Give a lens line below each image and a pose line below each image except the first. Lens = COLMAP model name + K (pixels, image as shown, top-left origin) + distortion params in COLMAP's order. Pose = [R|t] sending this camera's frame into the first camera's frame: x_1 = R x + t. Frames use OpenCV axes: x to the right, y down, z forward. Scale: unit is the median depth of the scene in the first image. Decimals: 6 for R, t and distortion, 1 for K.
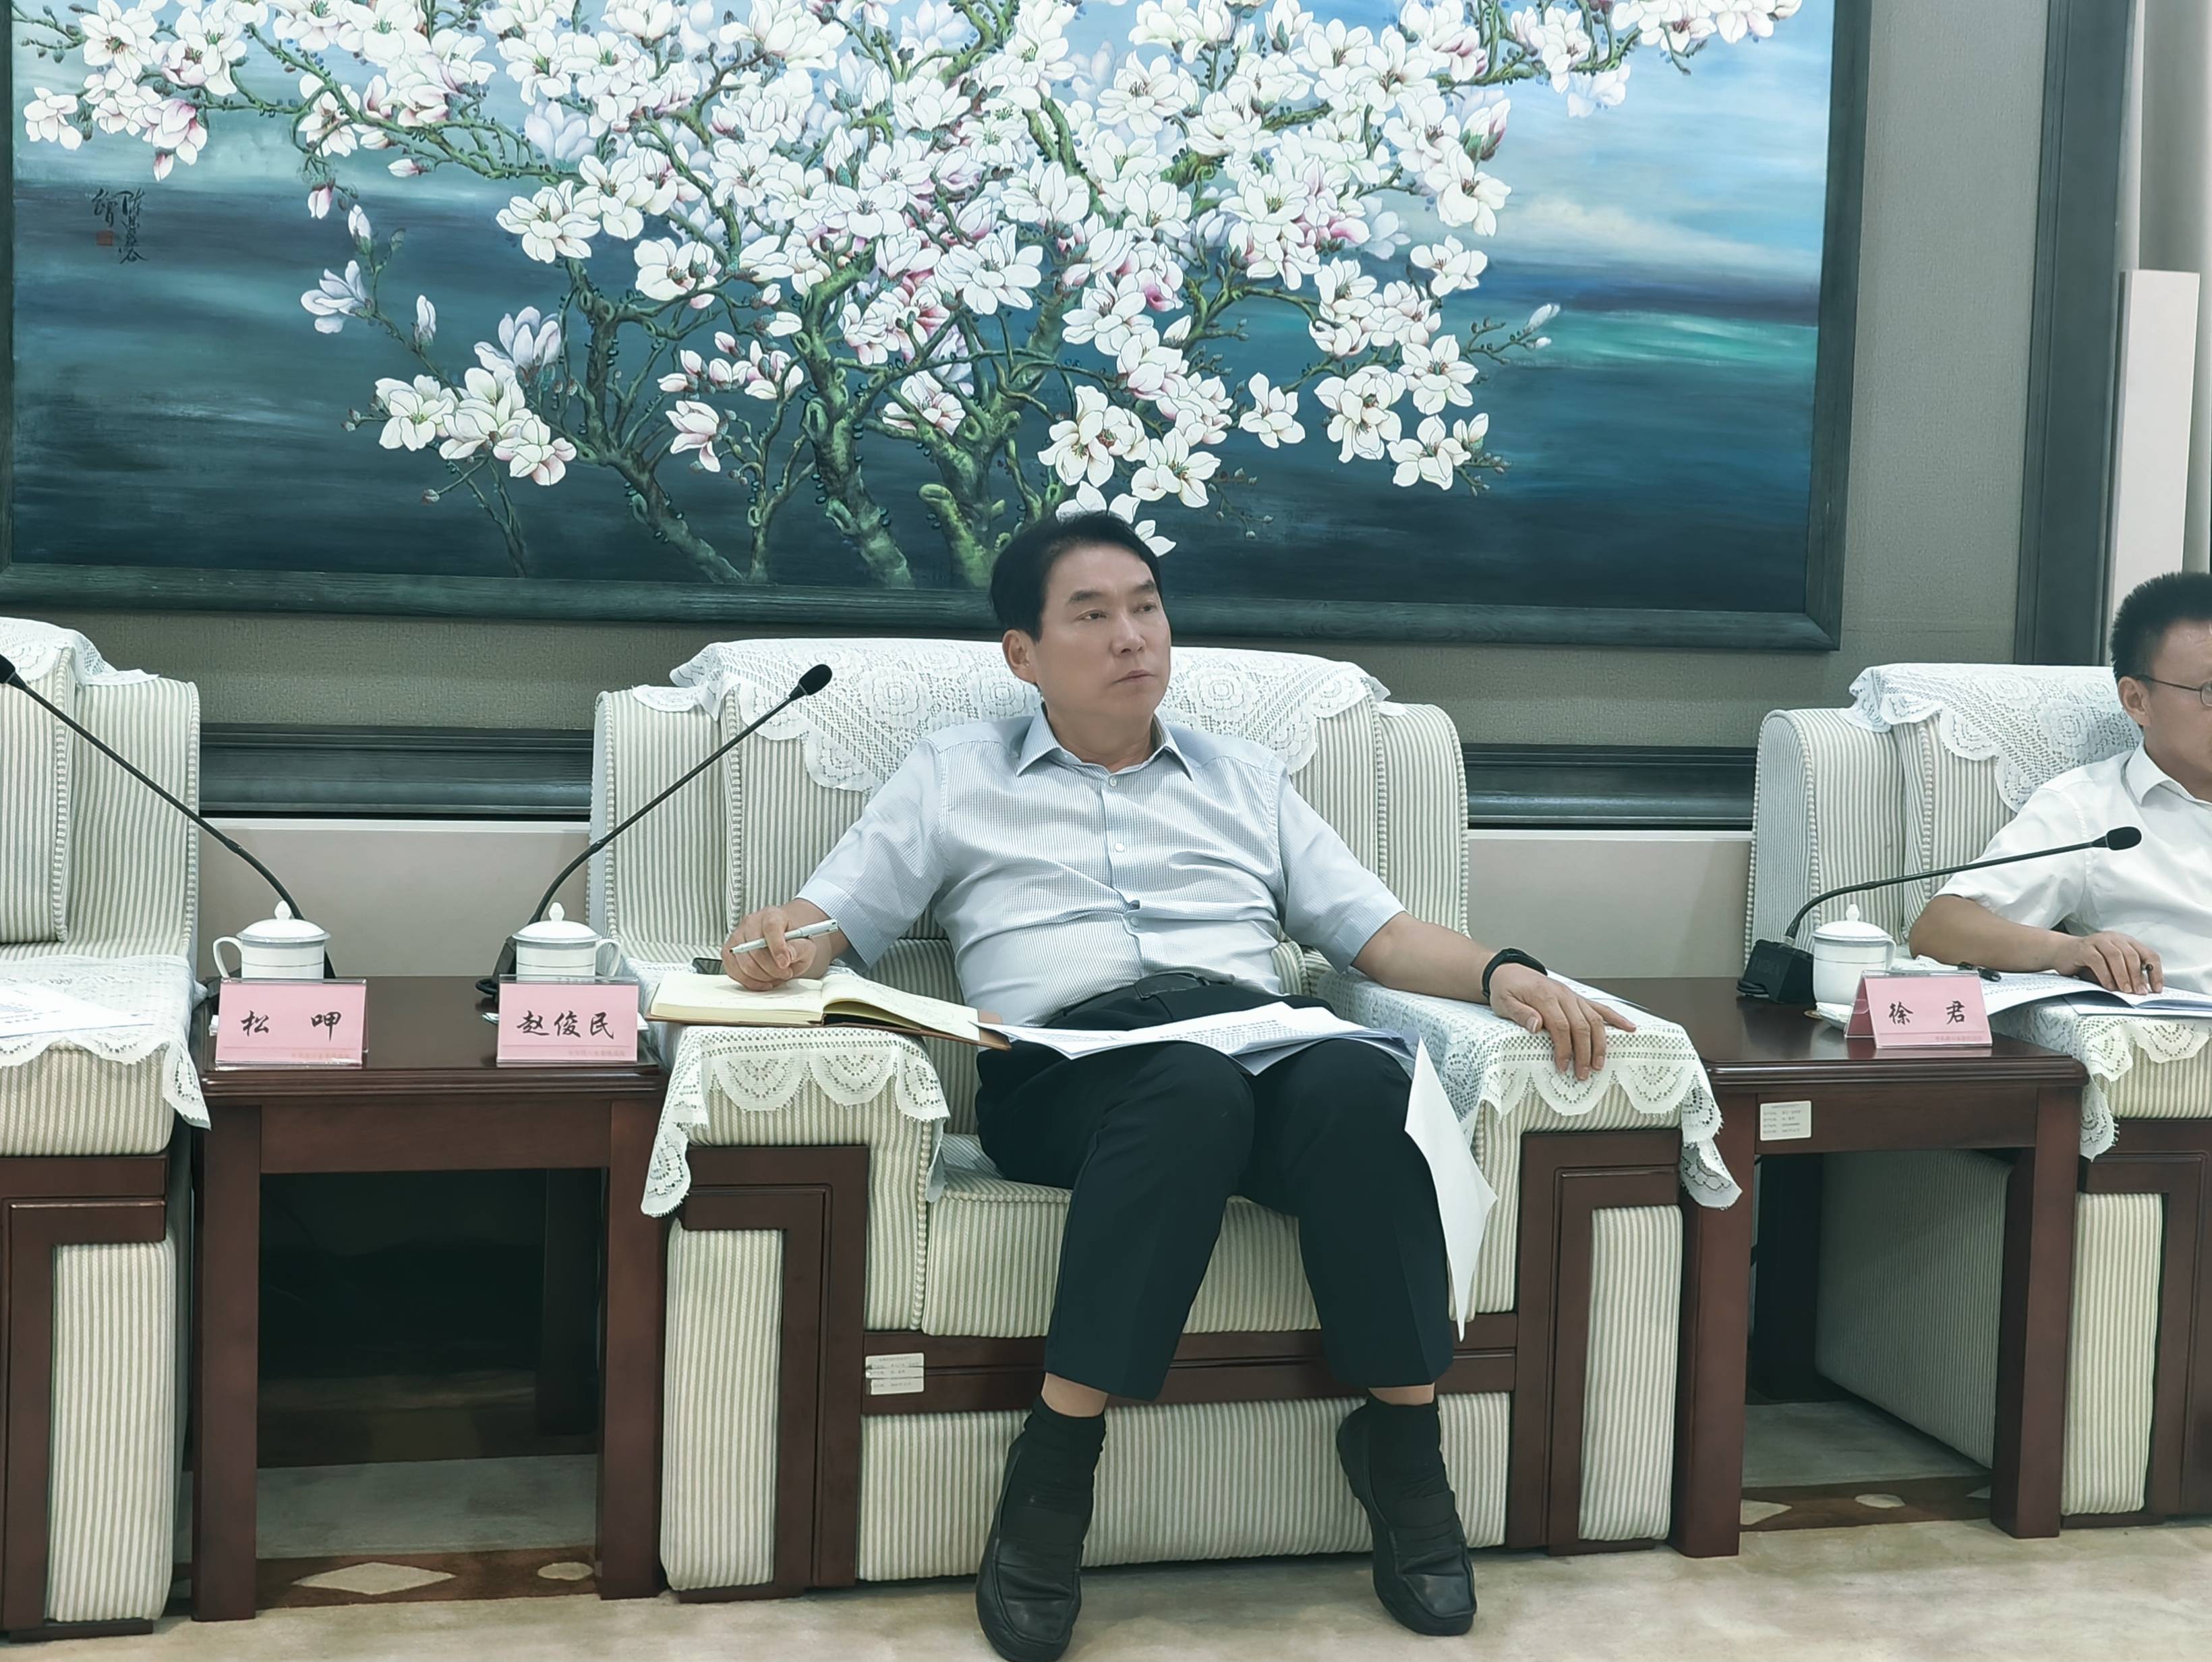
lens RADIAL K [[3026.6, 0, 1105.4], [0, 3026.6, 829.4], [0, 0, 1]] dist [0.017843, 0.000000]
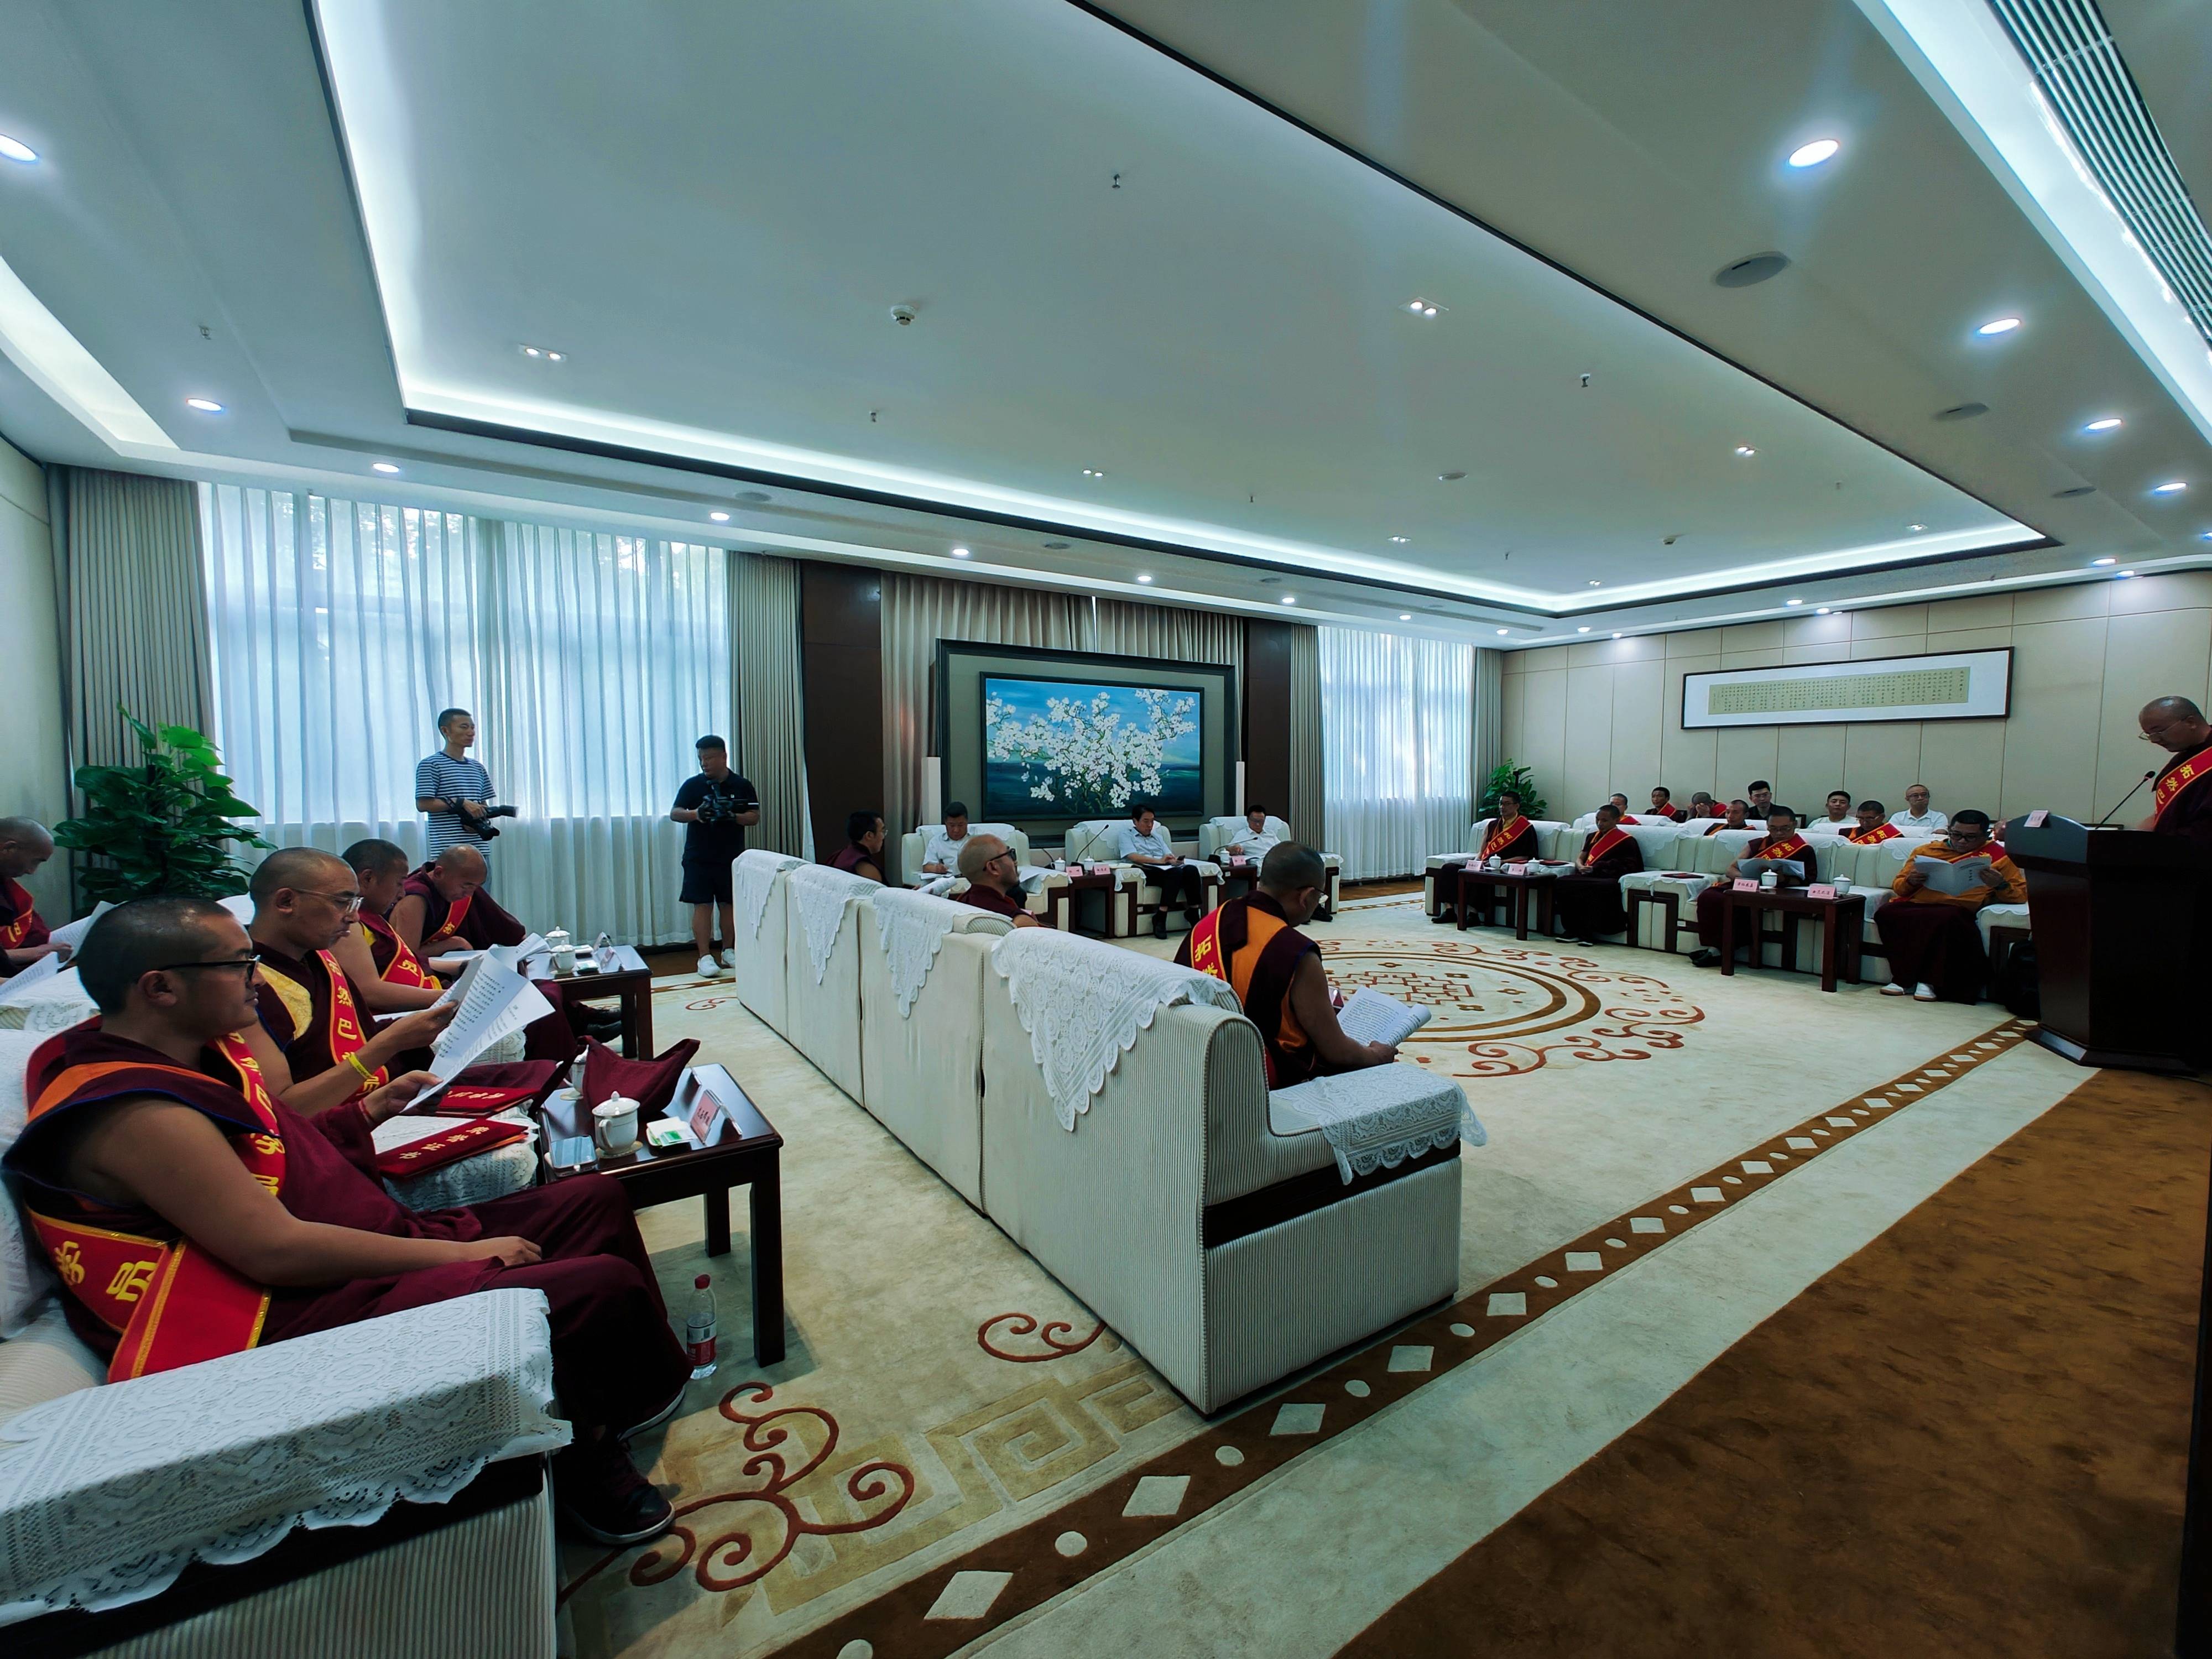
lens RADIAL K [[902.4, 0, 1104.0], [0, 902.4, 828.8], [0, 0, 1]] dist [-0.000027, 0.000000]
pose [[0.941473, -0.048473, 0.333586, -0.771823], [0.059369, 0.997982, -0.022538, 0.006563], [-0.331820, 0.041024, 0.942450, -1.034195]]
